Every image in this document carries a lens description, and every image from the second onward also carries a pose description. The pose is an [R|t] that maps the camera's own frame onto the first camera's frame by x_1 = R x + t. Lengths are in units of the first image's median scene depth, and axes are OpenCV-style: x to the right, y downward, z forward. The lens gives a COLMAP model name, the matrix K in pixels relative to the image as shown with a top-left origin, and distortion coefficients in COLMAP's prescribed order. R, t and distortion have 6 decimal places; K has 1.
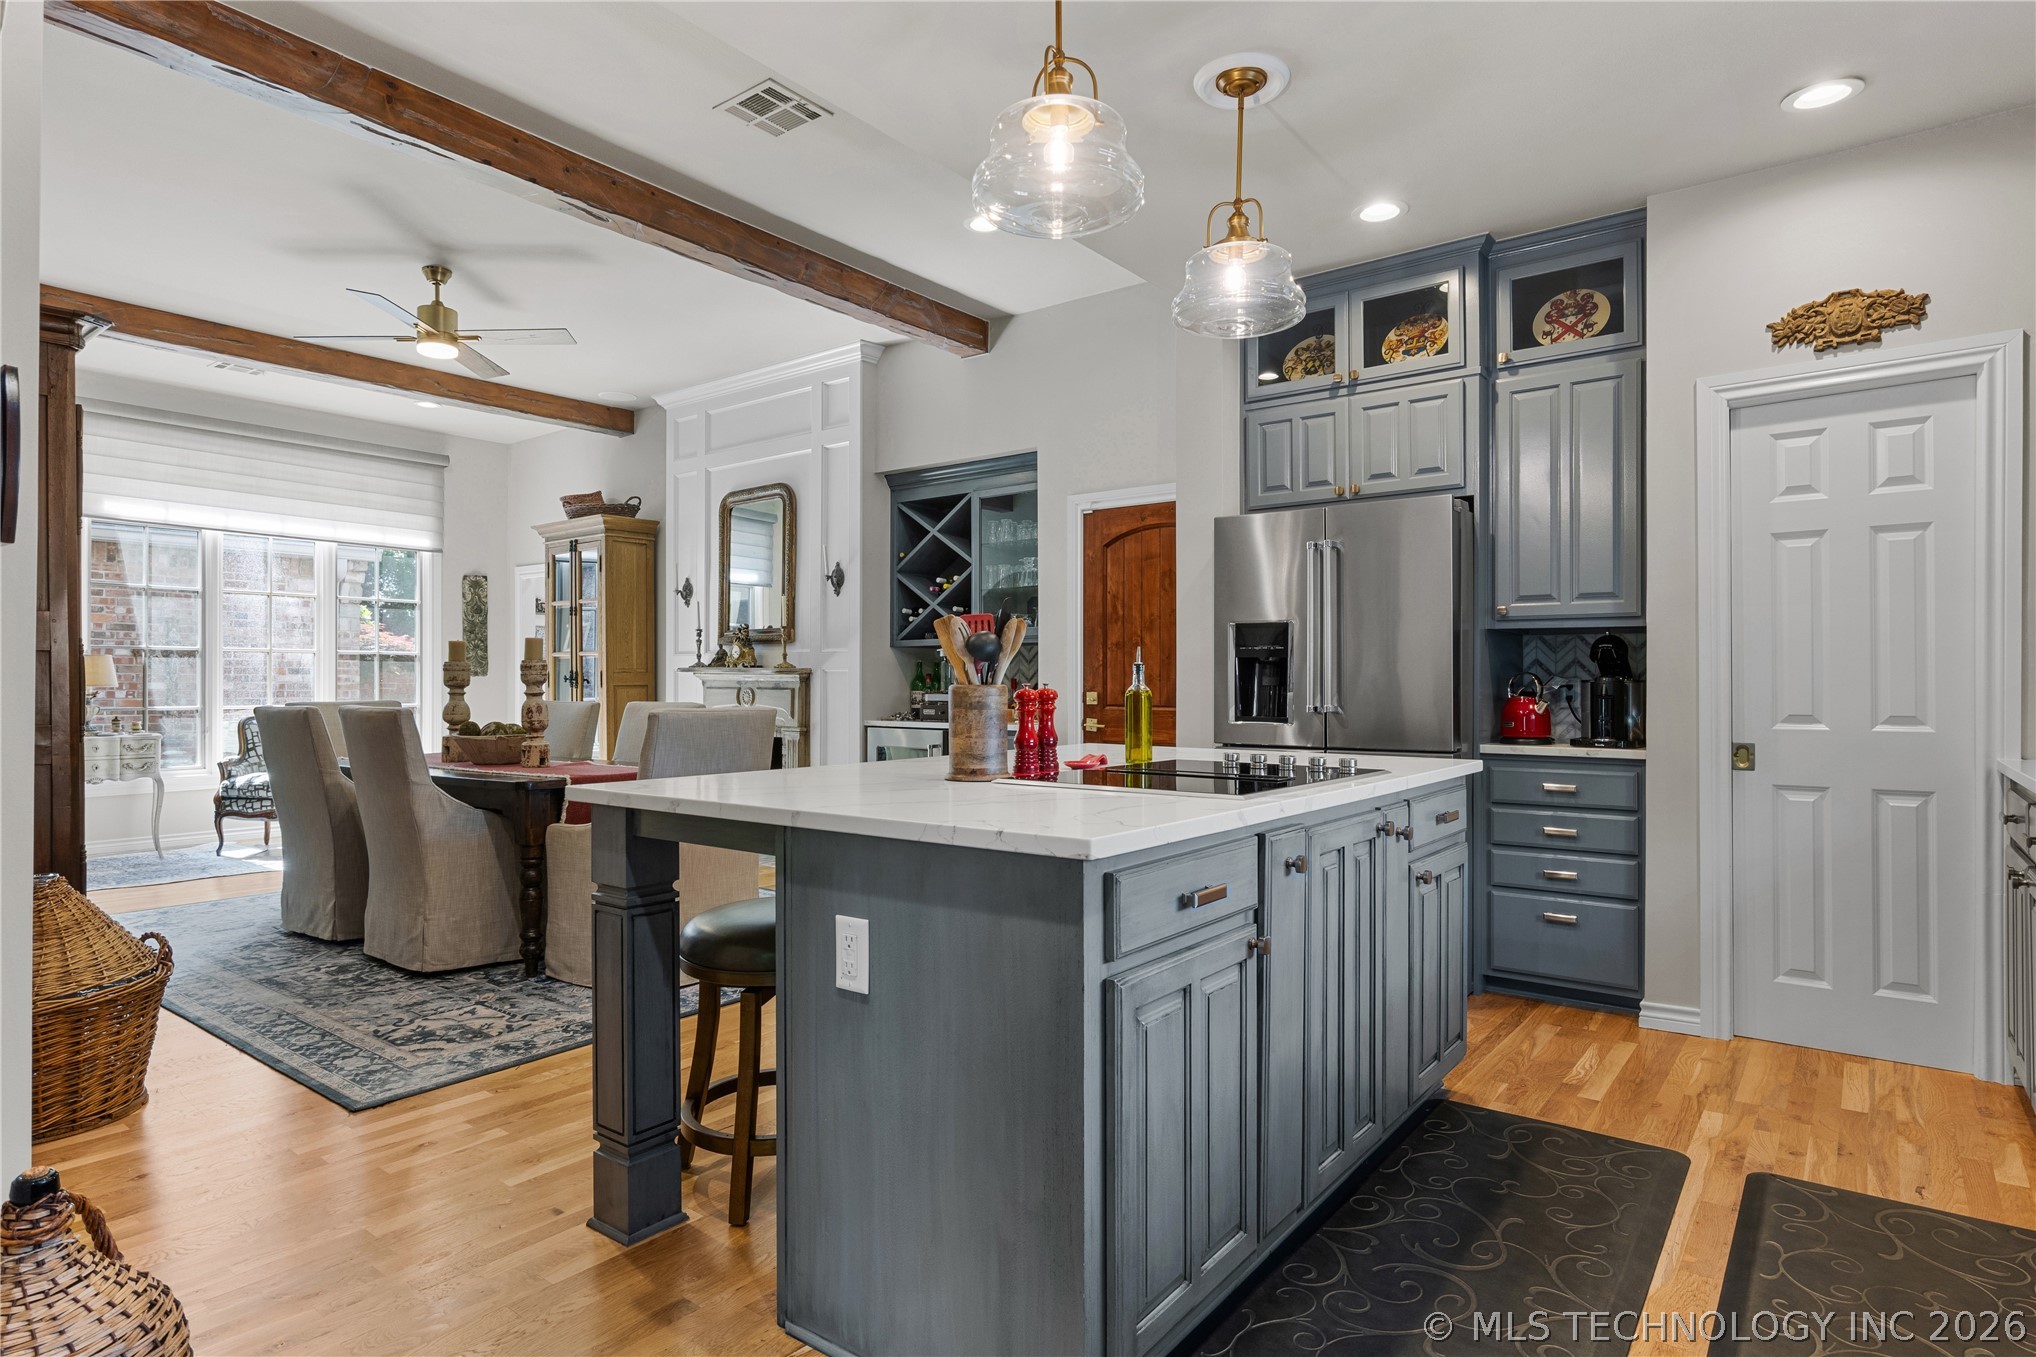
lens RADIAL K [[1083.5, 0, 1020.1], [0, 1083.5, 682.9], [0, 0, 1]] dist [-0.019084, 0.006734]
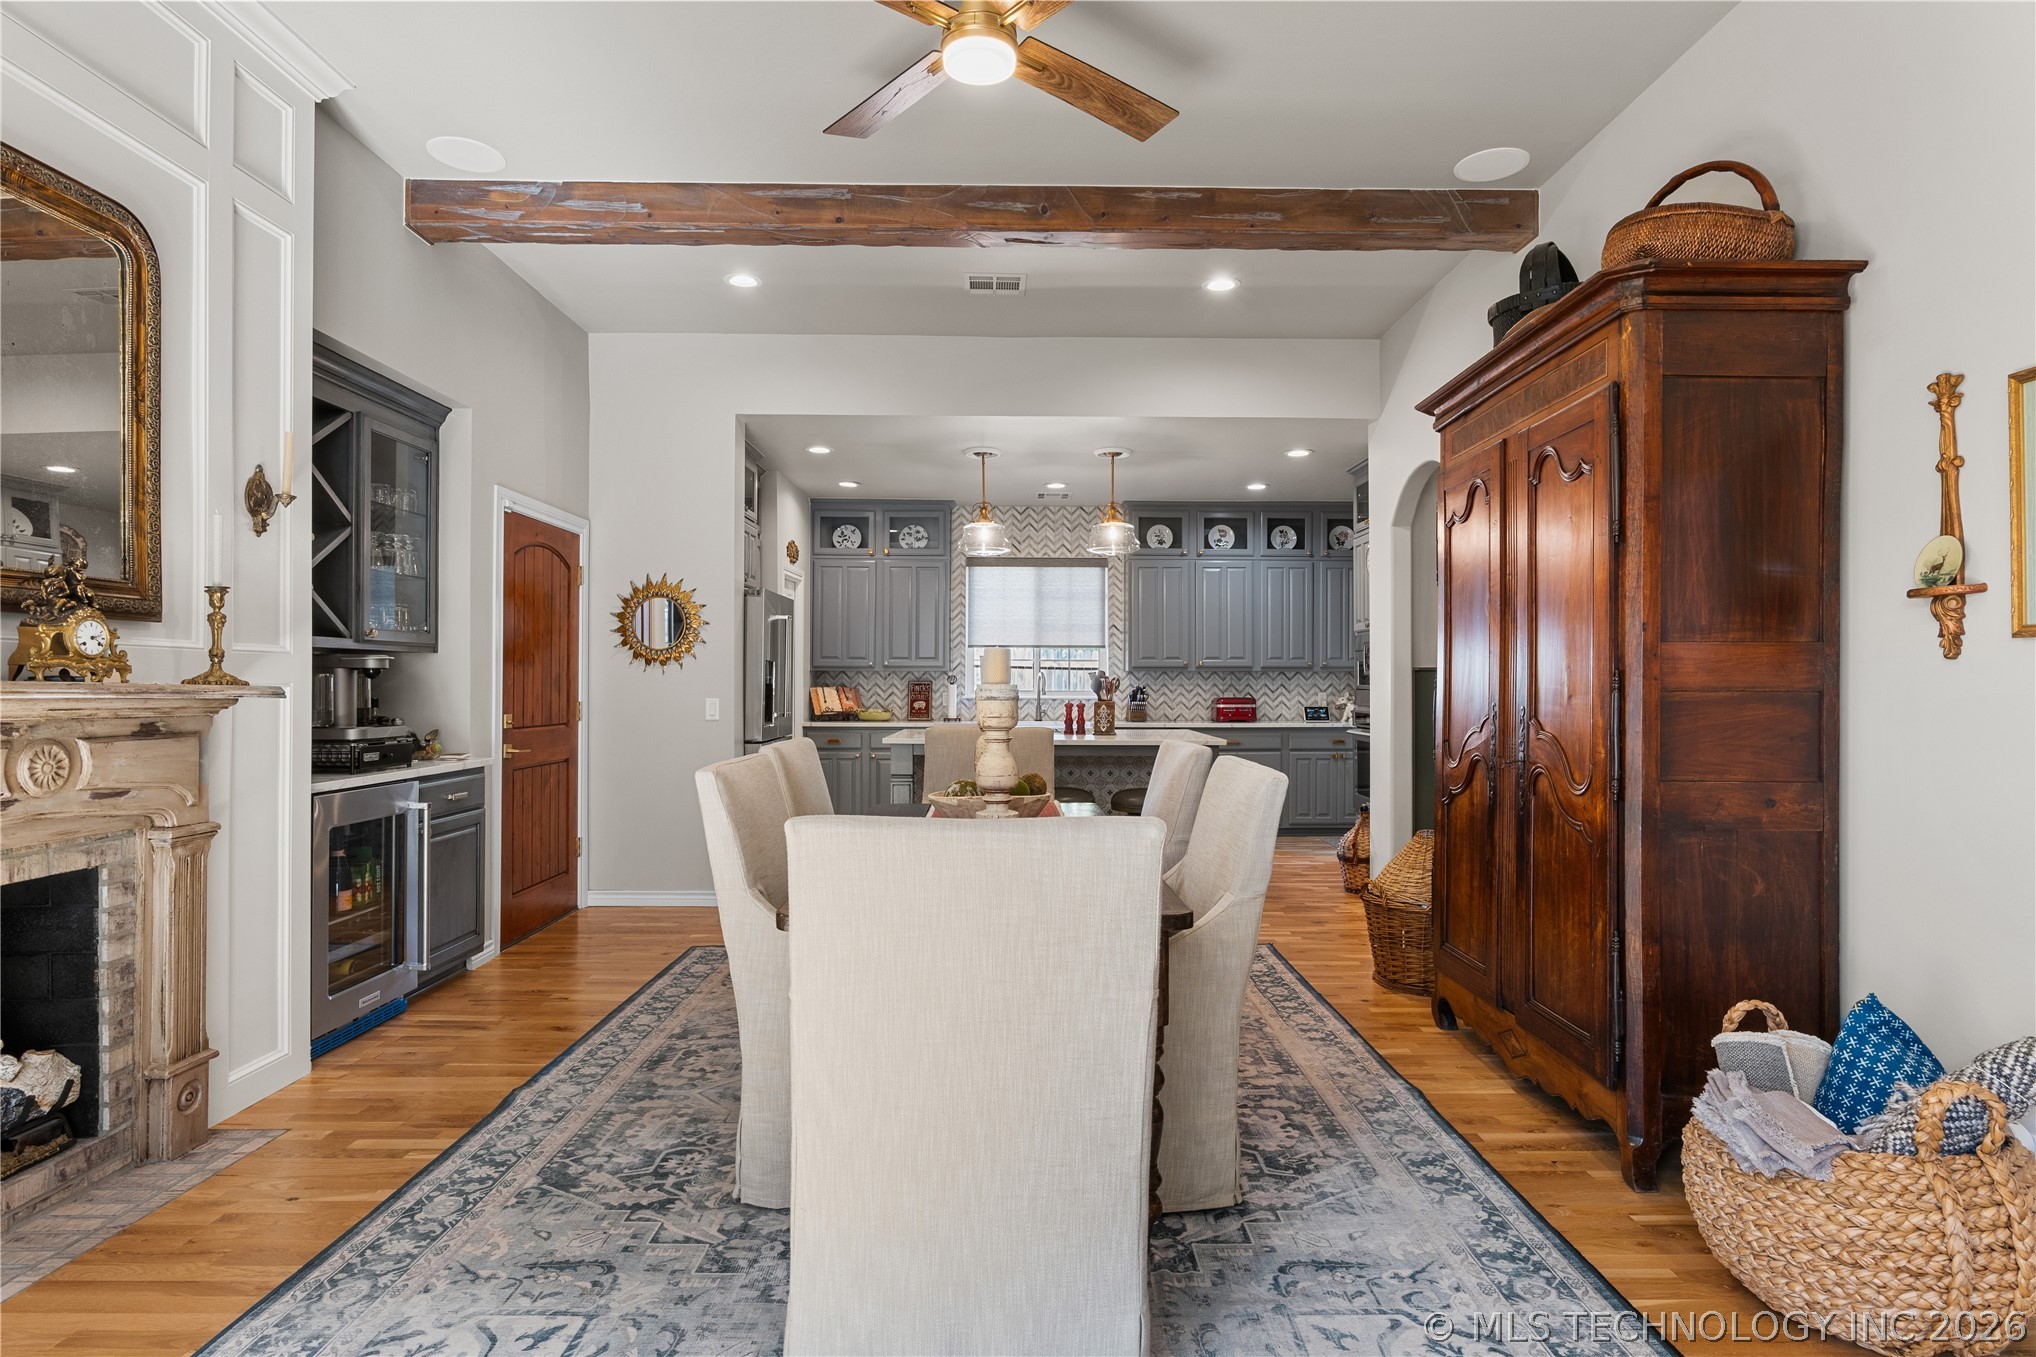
lens RADIAL K [[1083.5, 0, 1019.0], [0, 1083.5, 681.4], [0, 0, 1]] dist [-0.019084, 0.006734]
pose [[-0.612010, 0.001080, 0.790850, -1.489281], [-0.006067, 0.999963, -0.006060, -0.027670], [-0.790827, -0.008507, -0.611981, 2.026453]]
